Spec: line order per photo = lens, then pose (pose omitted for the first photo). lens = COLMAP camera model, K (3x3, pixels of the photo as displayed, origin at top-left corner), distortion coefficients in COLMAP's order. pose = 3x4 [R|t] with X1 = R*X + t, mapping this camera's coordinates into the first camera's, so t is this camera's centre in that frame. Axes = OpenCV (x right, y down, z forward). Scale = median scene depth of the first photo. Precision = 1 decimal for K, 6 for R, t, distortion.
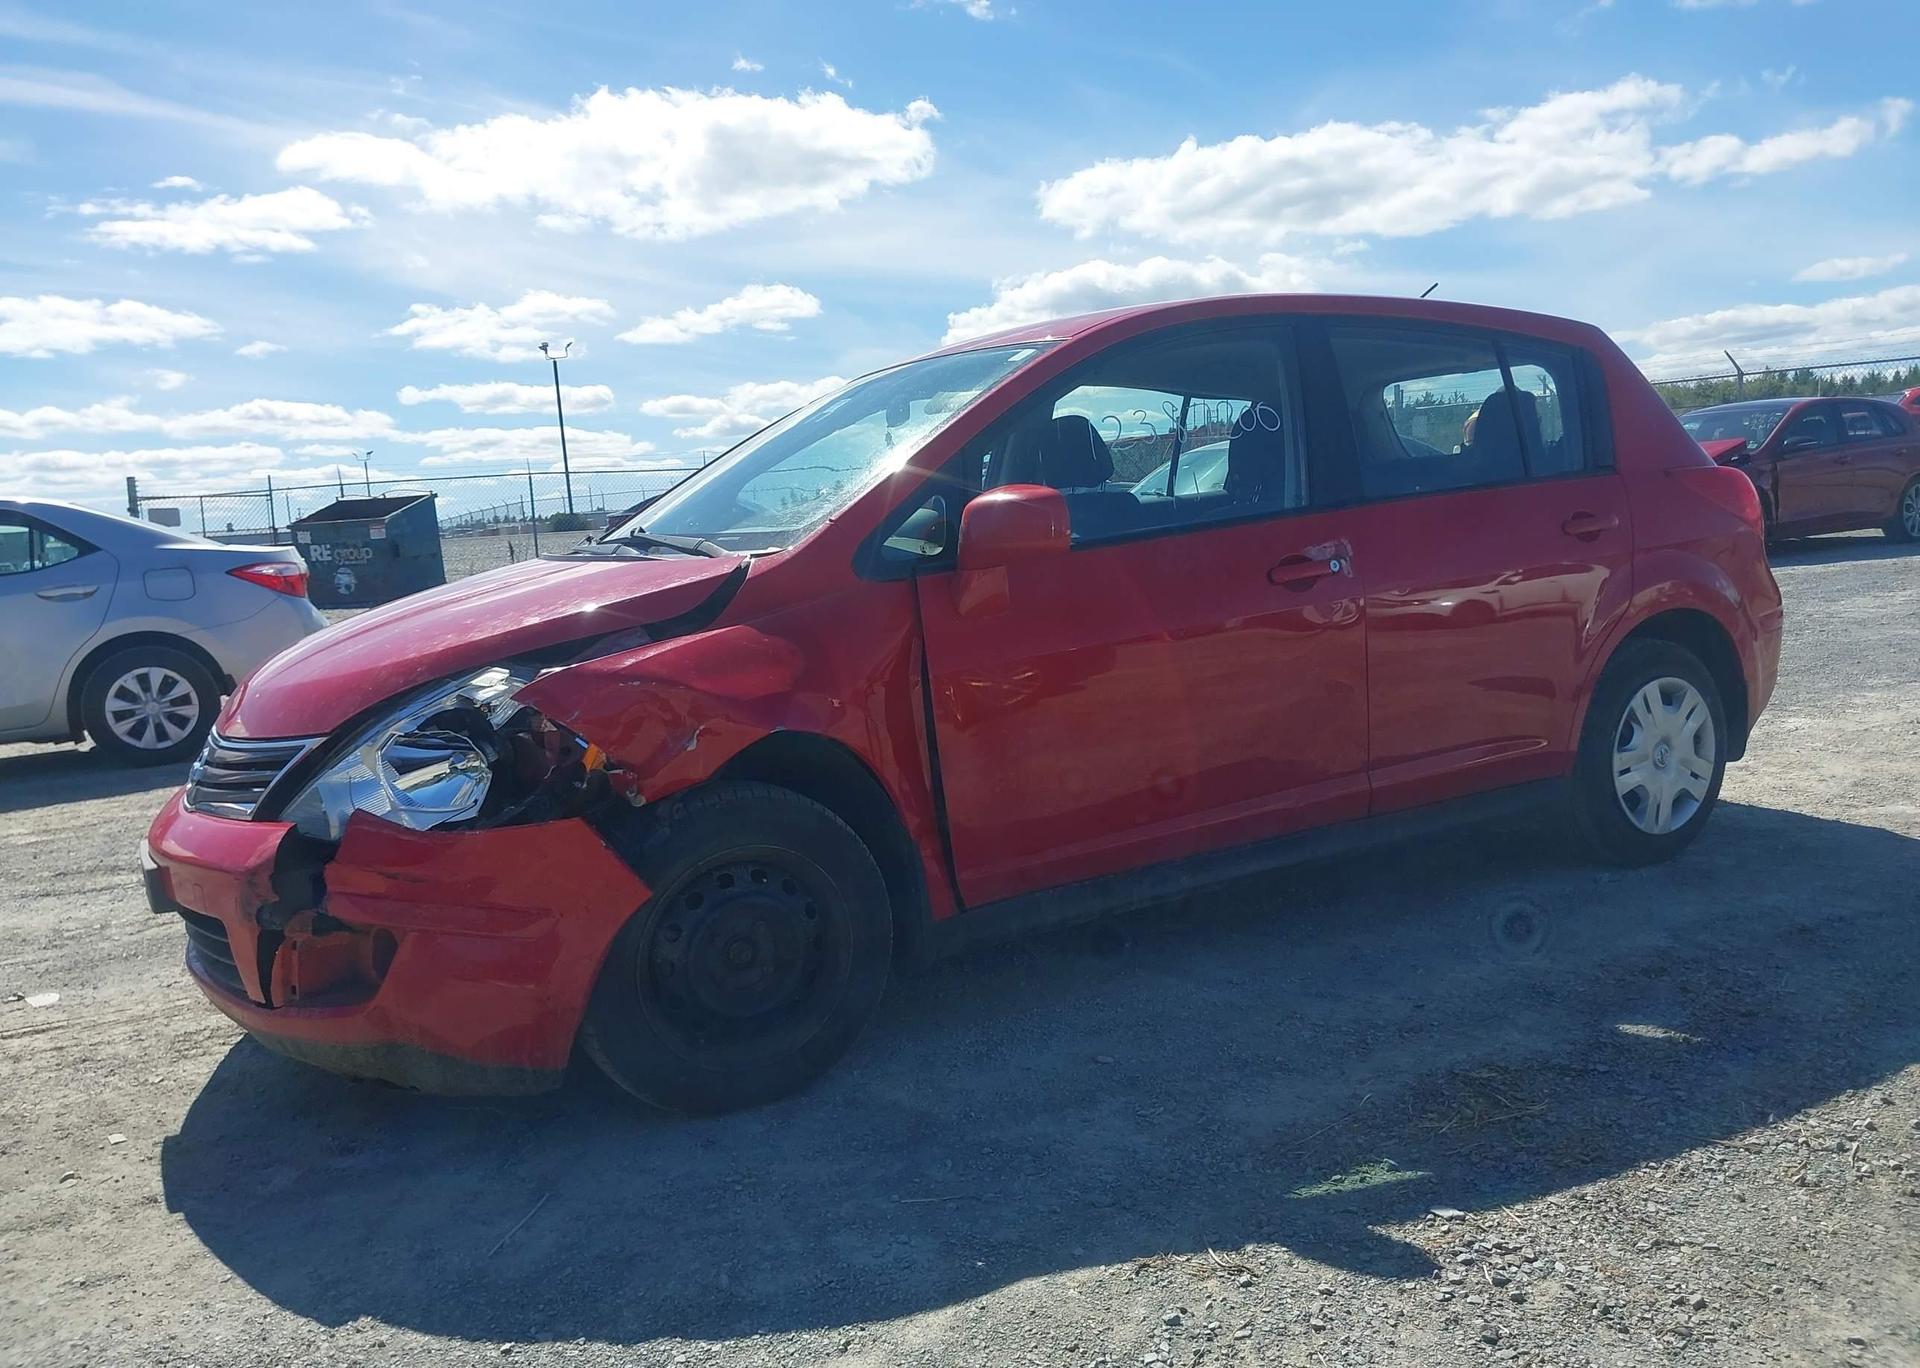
lens RADIAL K [[1512.4, 0, 959.1], [0, 1512.4, 687.0], [0, 0, 1]] dist [0.045817, -0.056309]
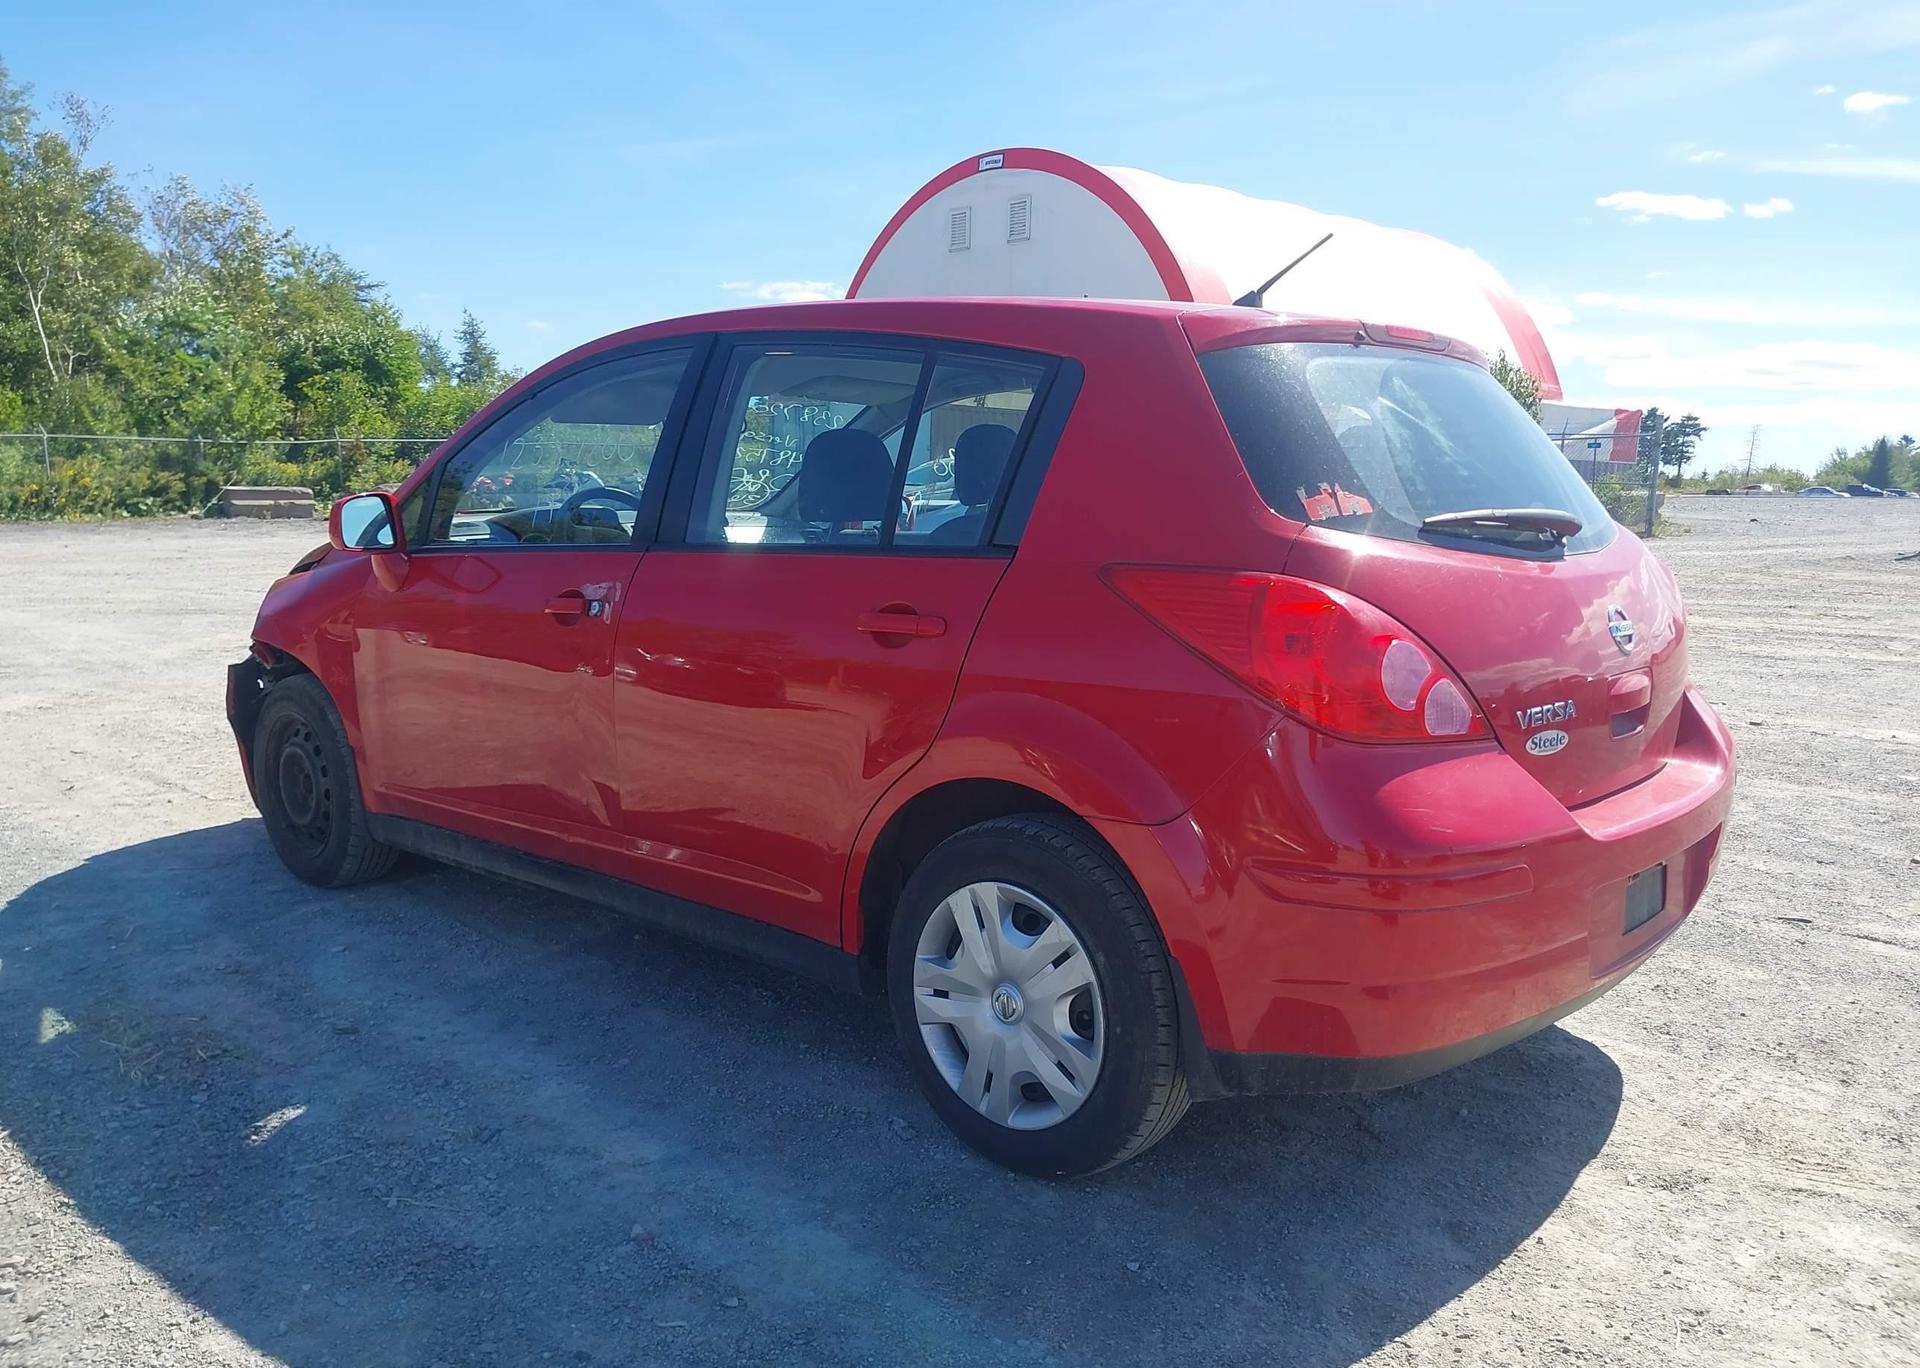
lens RADIAL K [[1512.4, 0, 971.2], [0, 1512.4, 687.1], [0, 0, 1]] dist [0.045817, -0.056309]
pose [[0.316240, 0.201301, -0.927076, 1.525097], [-0.149918, 0.975553, 0.160688, -0.276125], [0.936759, 0.088170, 0.338688, 1.131882]]
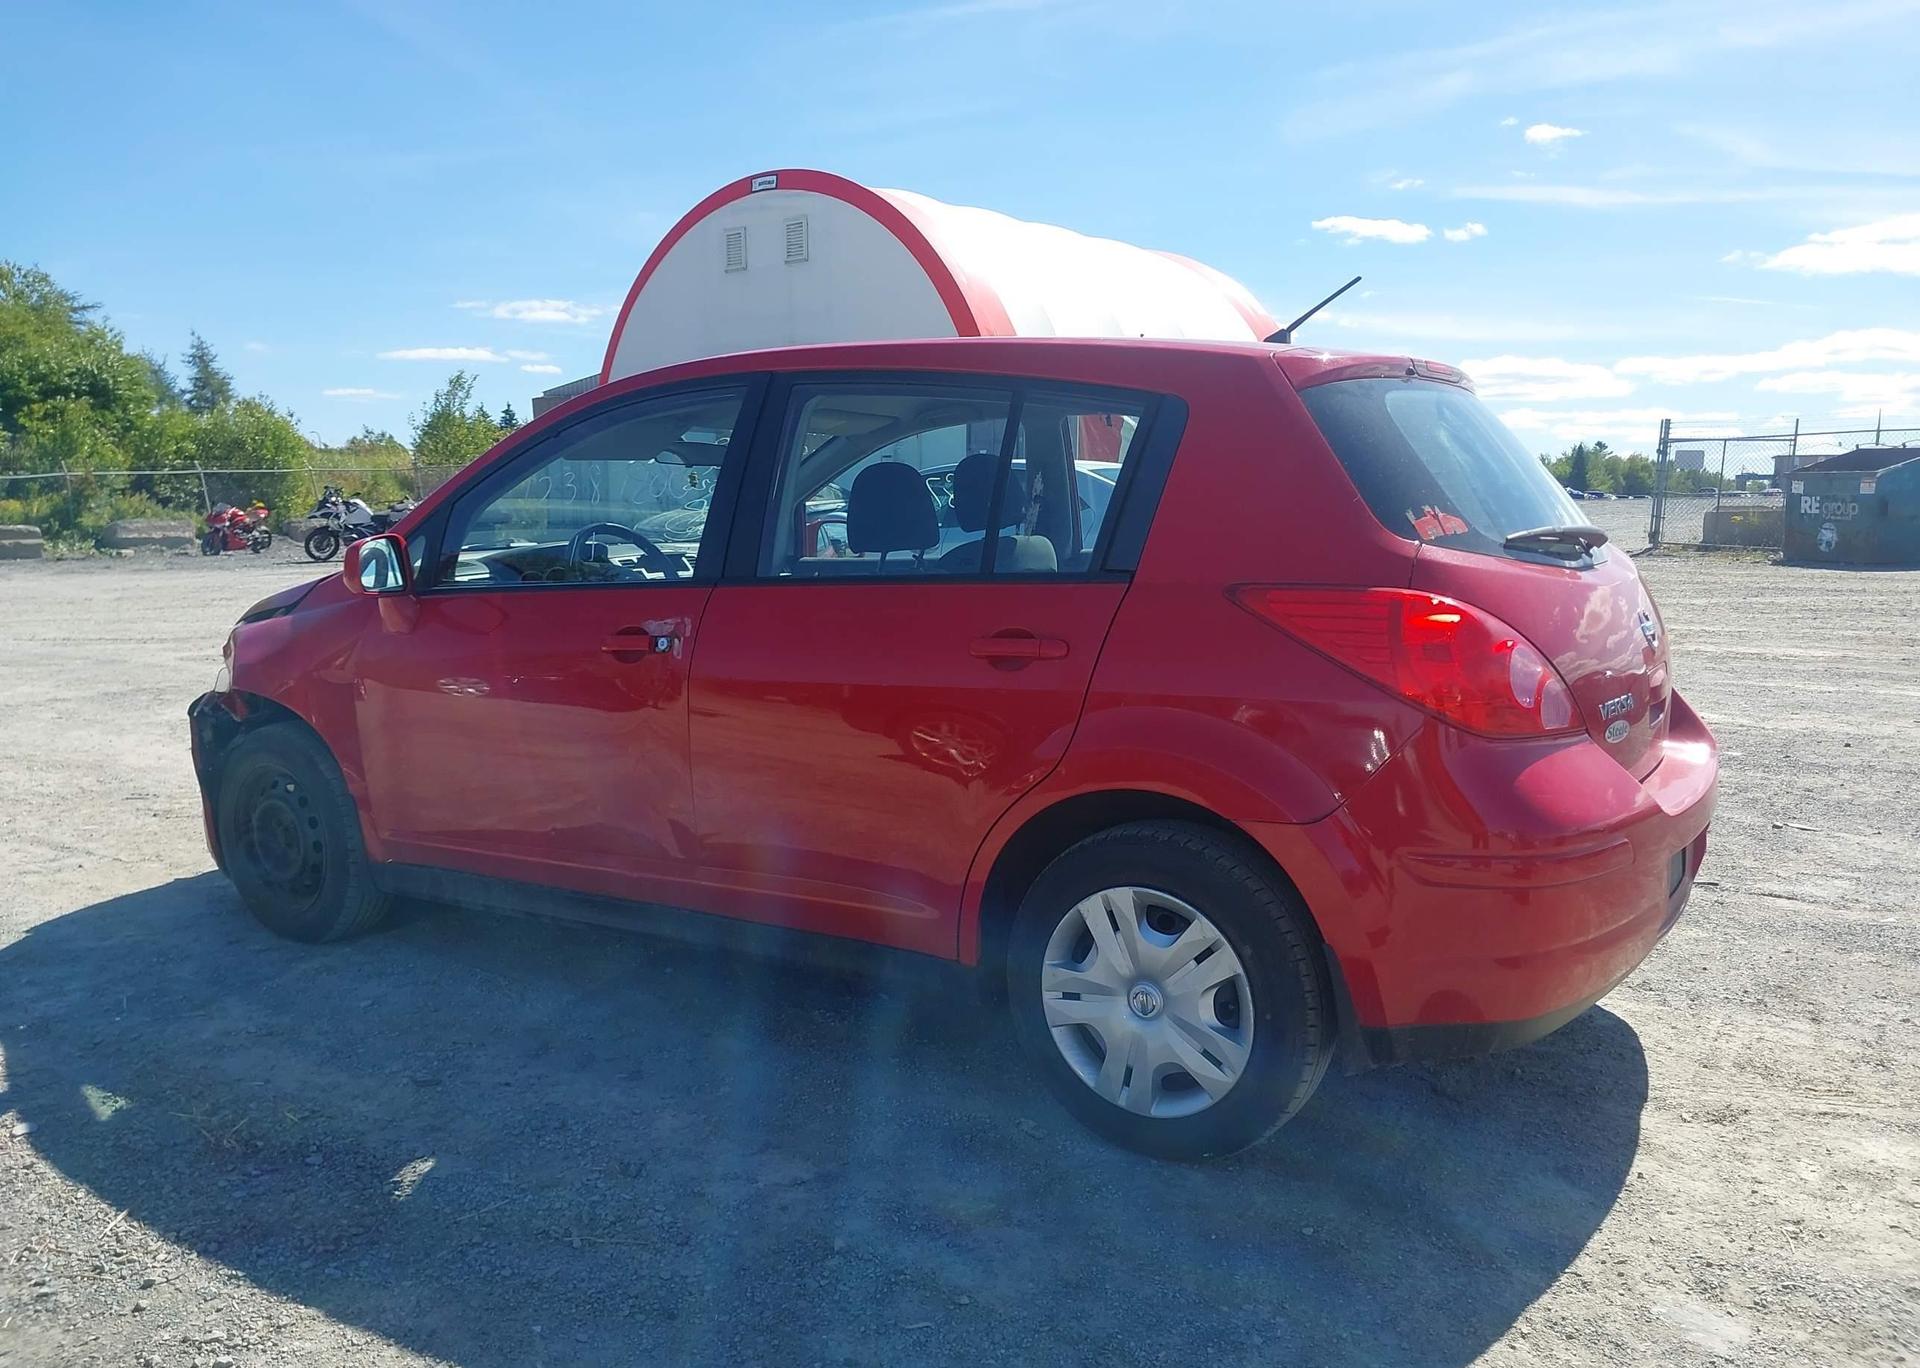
lens RADIAL K [[1512.4, 0, 970.0], [0, 1512.4, 691.5], [0, 0, 1]] dist [0.045817, -0.056309]
pose [[0.463974, 0.176725, -0.868041, 1.478279], [-0.131021, 0.982811, 0.130060, -0.252117], [0.876106, 0.053387, 0.479154, 0.893335]]
